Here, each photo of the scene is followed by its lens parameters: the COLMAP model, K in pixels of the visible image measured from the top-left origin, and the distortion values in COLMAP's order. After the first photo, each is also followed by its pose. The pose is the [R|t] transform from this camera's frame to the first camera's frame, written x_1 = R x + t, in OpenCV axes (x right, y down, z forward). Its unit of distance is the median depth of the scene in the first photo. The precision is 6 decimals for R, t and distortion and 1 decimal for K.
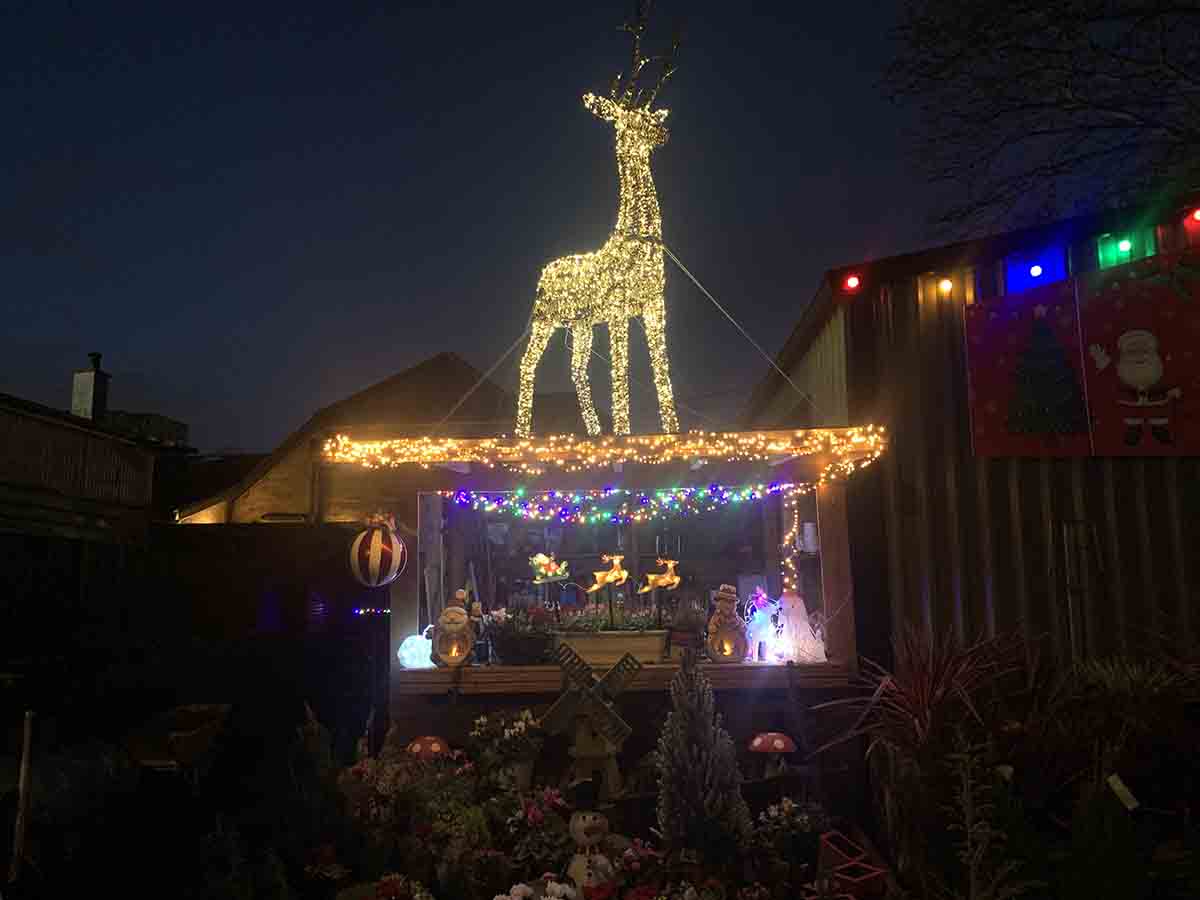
lens RADIAL K [[927.5, 0, 603.8], [0, 927.5, 465.2], [0, 0, 1]] dist [0.119313, -0.003921]
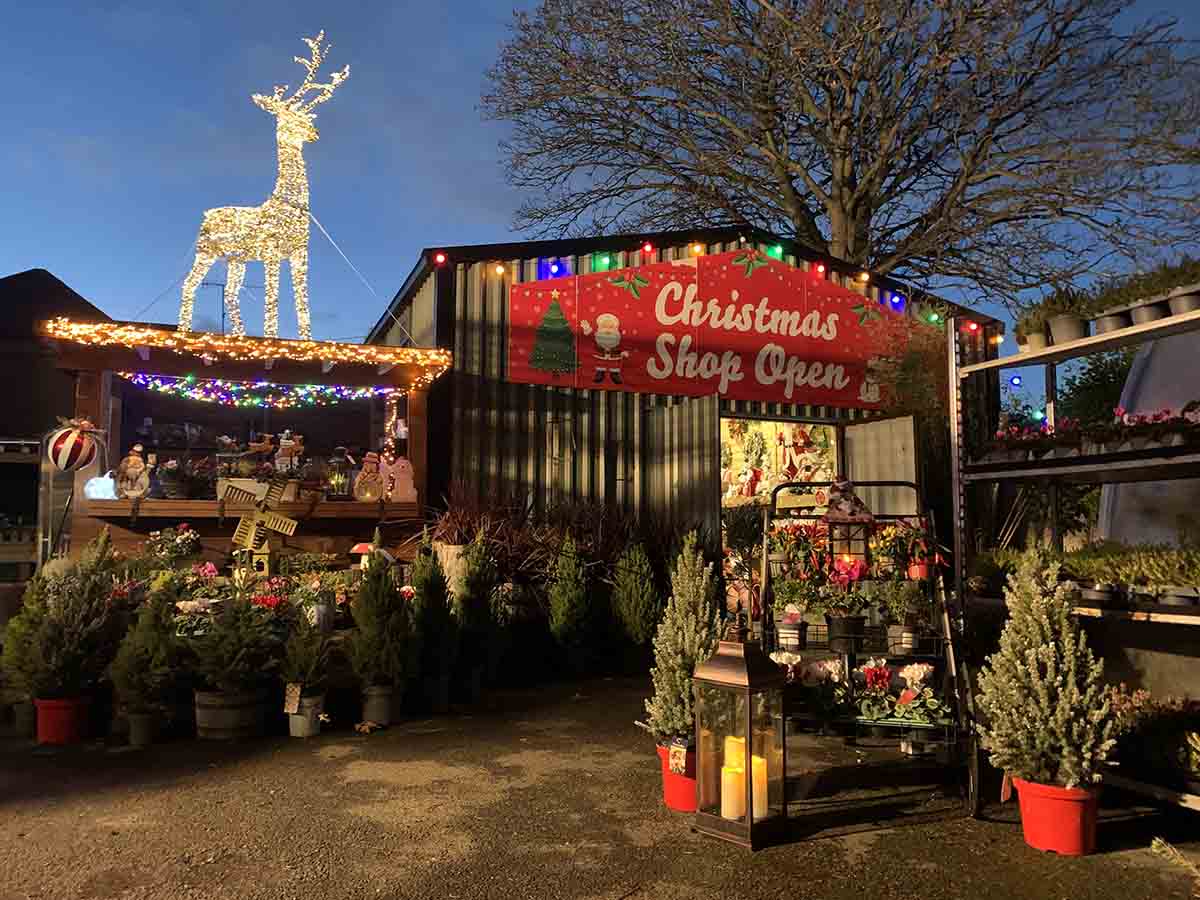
lens RADIAL K [[939.1, 0, 600.0], [0, 939.1, 450.0], [0, 0, 1]] dist [0.031336, -0.004160]
pose [[0.917253, 0.055172, 0.394466, -0.077271], [-0.063744, 0.997929, 0.008649, 0.081882], [-0.393172, -0.033079, 0.918870, -0.491254]]
